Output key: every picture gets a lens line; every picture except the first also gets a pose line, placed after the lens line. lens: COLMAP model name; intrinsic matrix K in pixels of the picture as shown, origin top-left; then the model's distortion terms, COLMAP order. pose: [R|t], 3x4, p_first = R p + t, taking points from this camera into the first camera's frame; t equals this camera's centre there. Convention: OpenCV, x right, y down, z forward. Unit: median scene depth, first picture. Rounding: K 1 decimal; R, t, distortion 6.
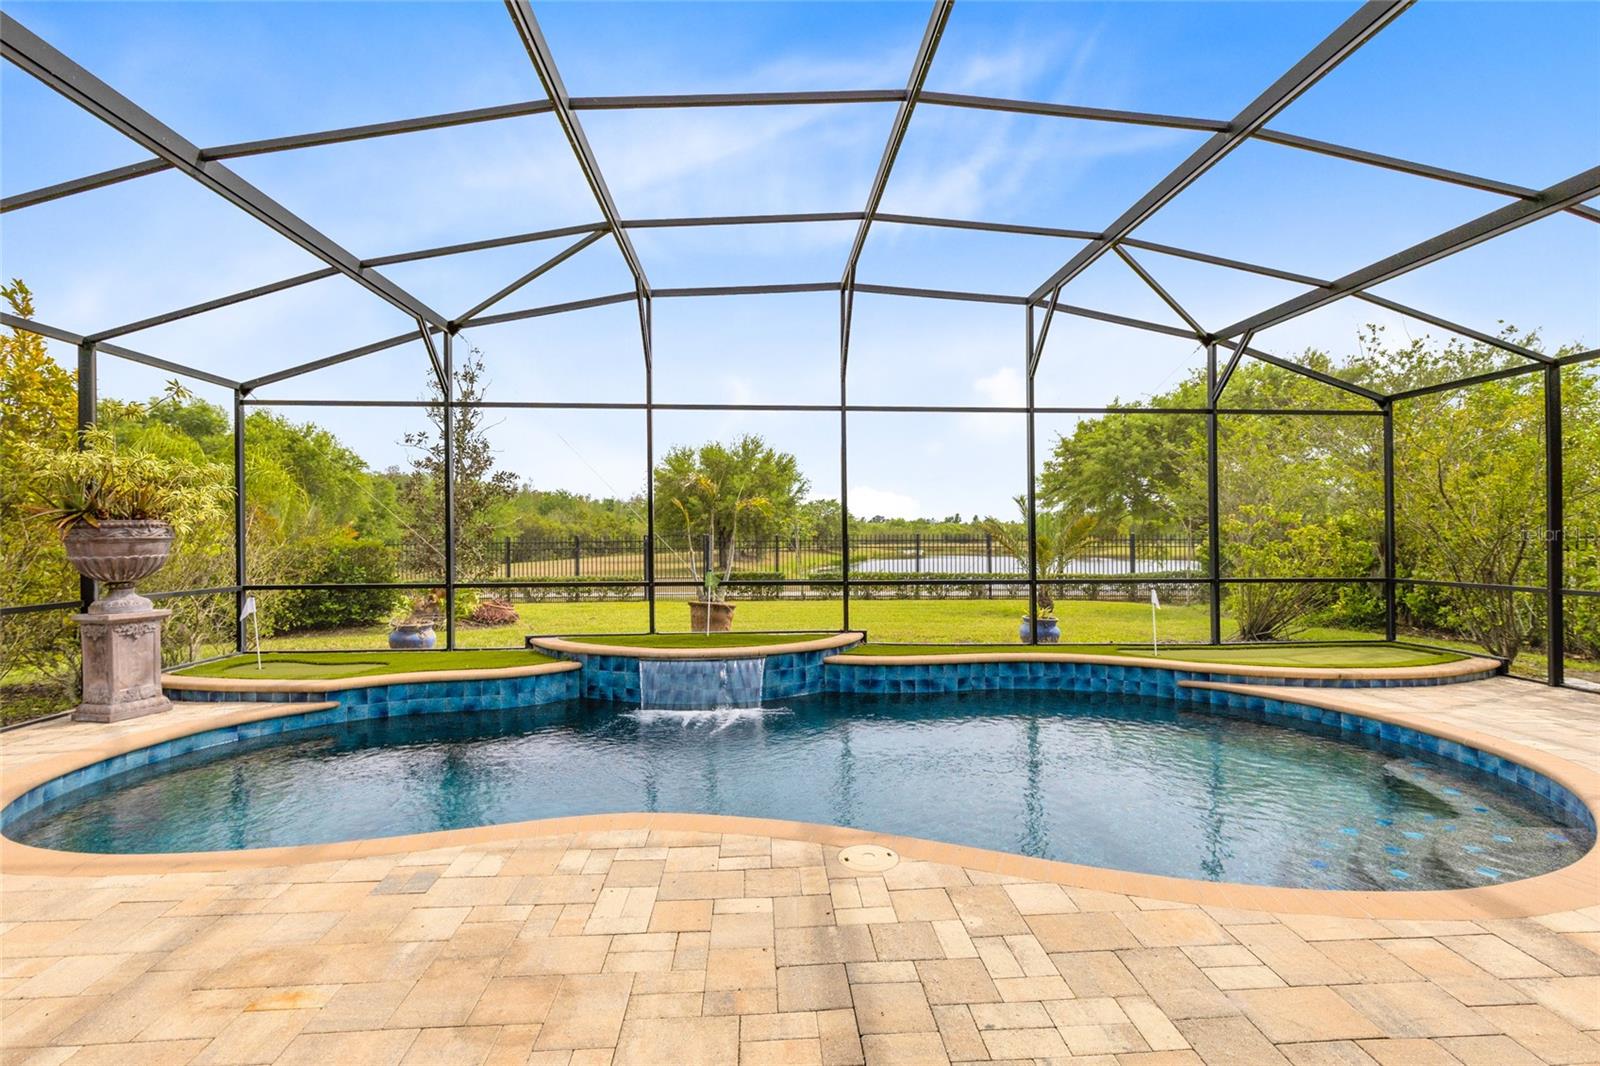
lens RADIAL K [[717.4, 0, 800.0], [0, 717.4, 533.0], [0, 0, 1]] dist [0.007306, 0.000059]
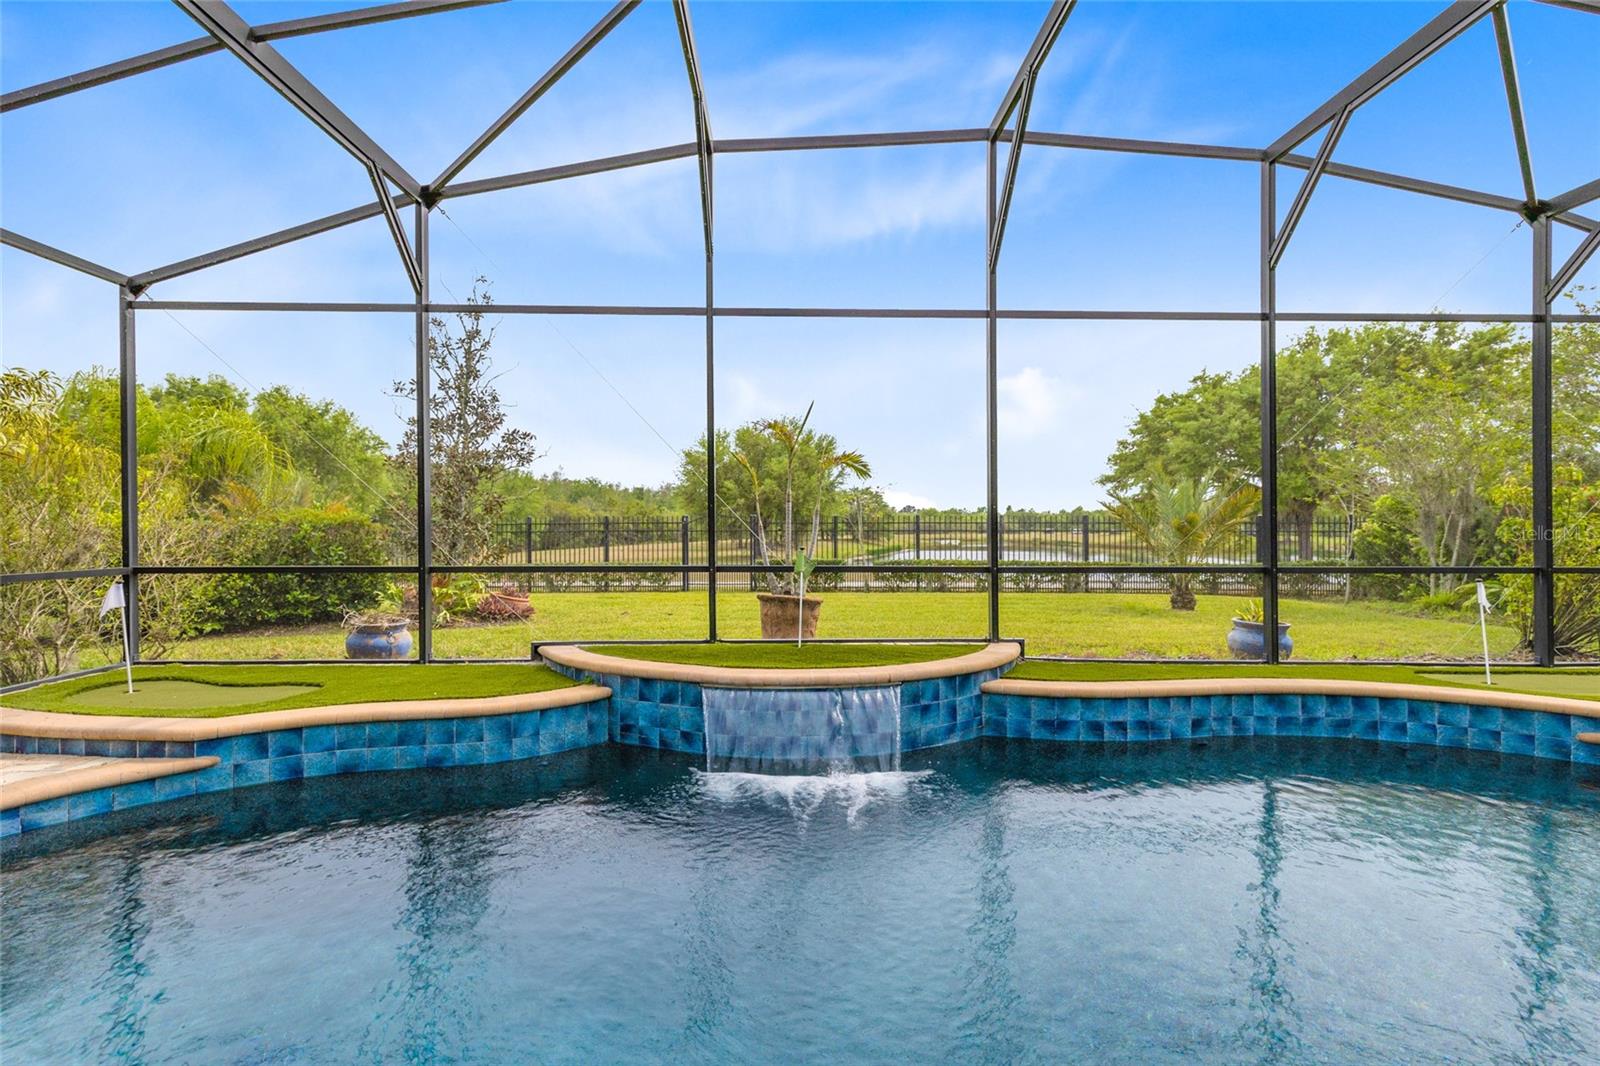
lens RADIAL K [[724.5, 0, 799.5], [0, 724.5, 527.2], [0, 0, 1]] dist [0.007777, -0.000579]
pose [[0.999134, 0.004370, -0.041385, -0.101866], [-0.004113, 0.999972, 0.006293, 0.028350], [0.041412, -0.006117, 0.999123, 0.332549]]
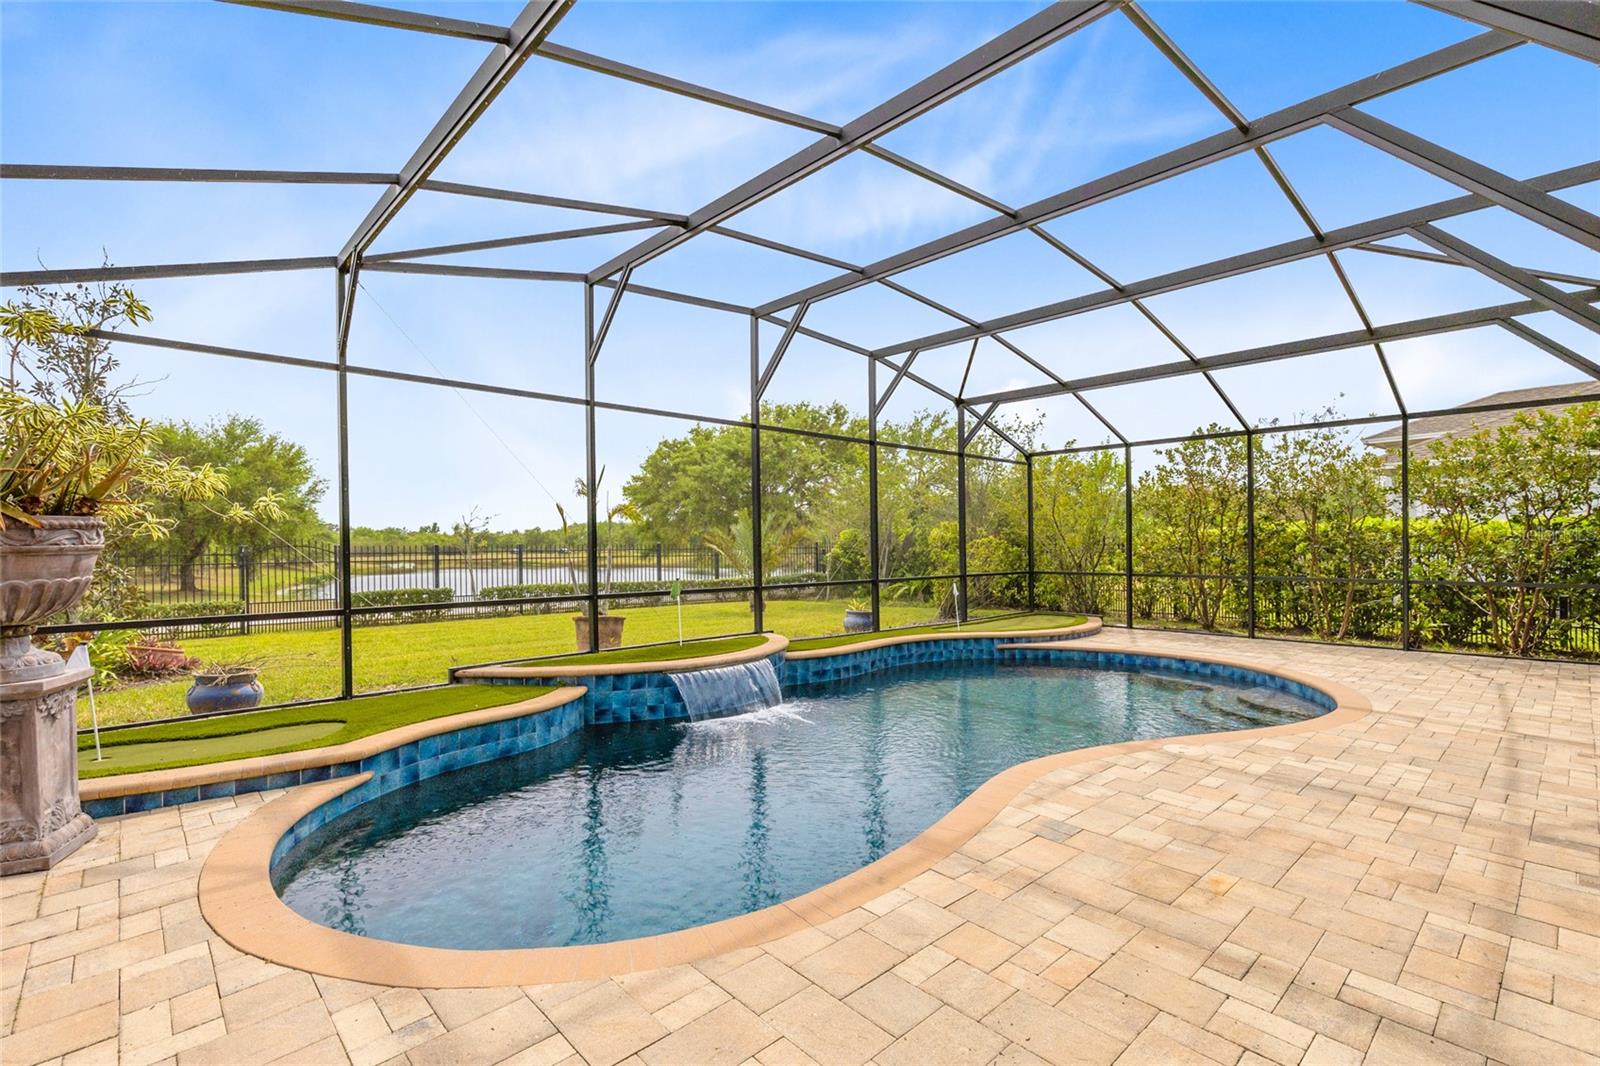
lens RADIAL K [[724.1, 0, 797.6], [0, 724.1, 542.9], [0, 0, 1]] dist [0.005293, 0.000137]
pose [[0.777838, -0.001238, 0.628463, -0.629097], [0.002180, 0.999997, -0.000727, 0.004084], [-0.628460, 0.001935, 0.777839, 0.128991]]
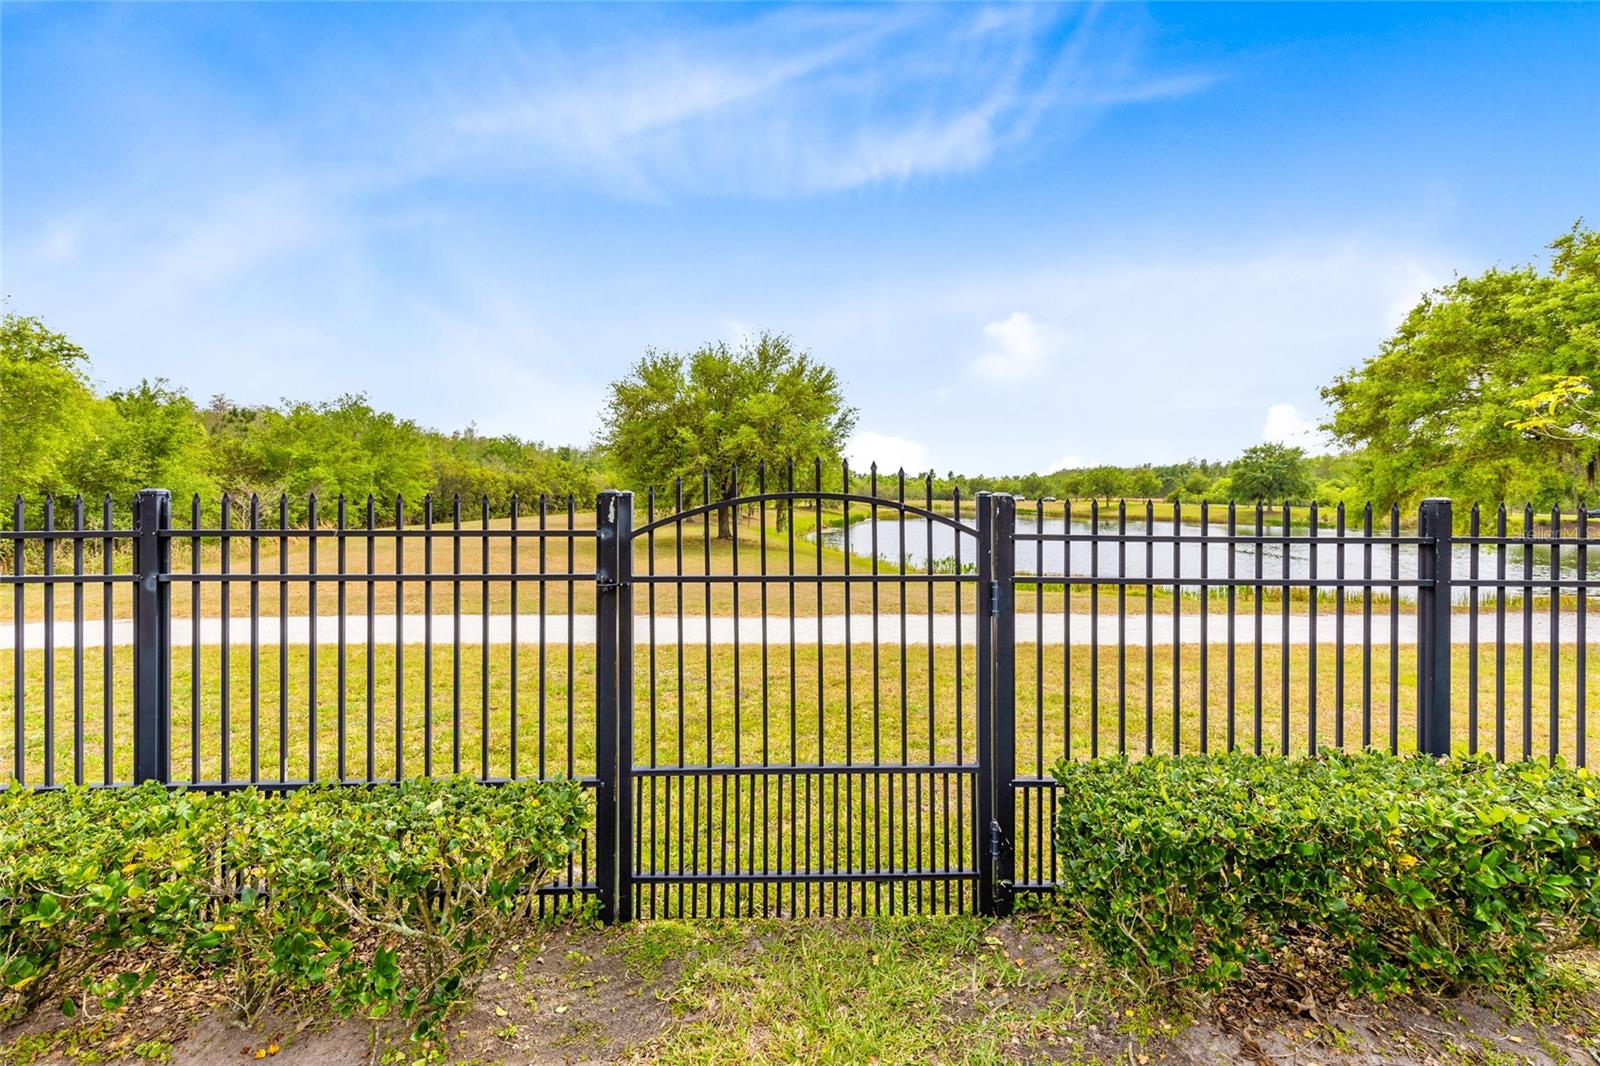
lens RADIAL K [[749.6, 0, 804.7], [0, 749.6, 497.5], [0, 0, 1]] dist [0.003850, 0.000331]
pose [[0.998799, 0.010663, 0.047824, -0.471195], [-0.011300, 0.999851, 0.013057, 0.003540], [-0.047678, -0.013581, 0.998770, 2.191198]]
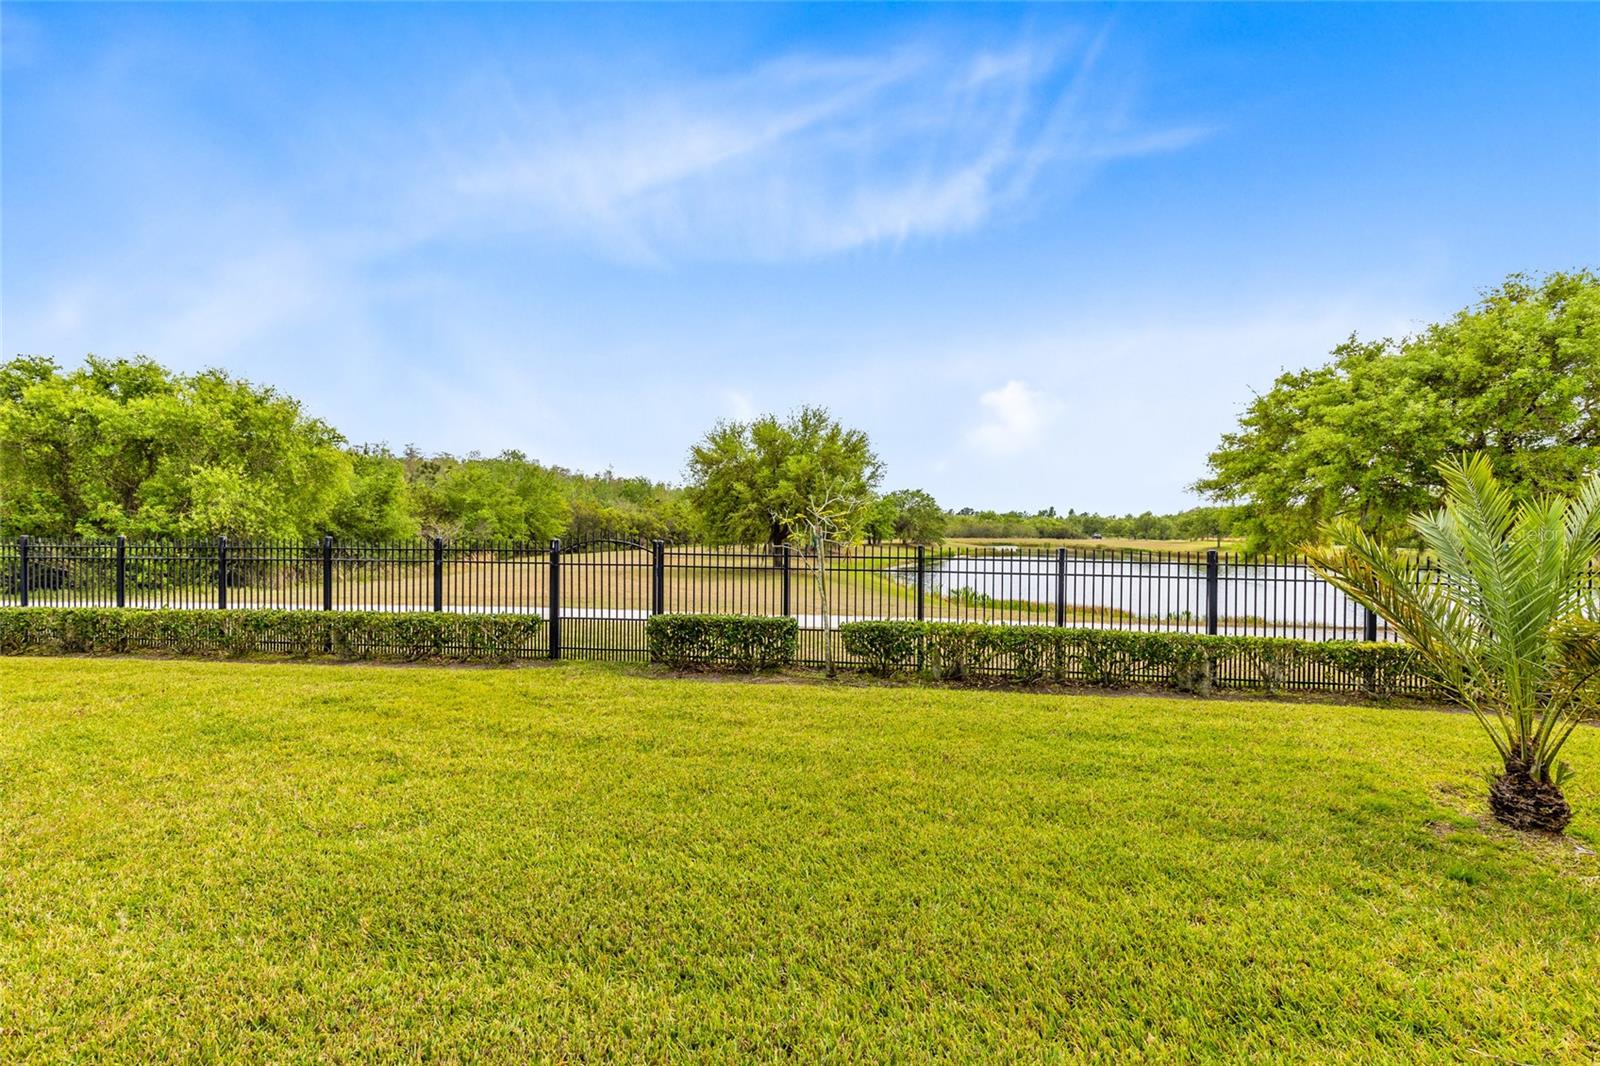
lens RADIAL K [[724.1, 0, 797.6], [0, 724.1, 542.9], [0, 0, 1]] dist [0.005293, 0.000137]
pose [[0.992547, 0.020572, -0.120116, 0.106904], [-0.017377, 0.999469, 0.027579, -0.034770], [0.120620, -0.025287, 0.992377, 1.221630]]
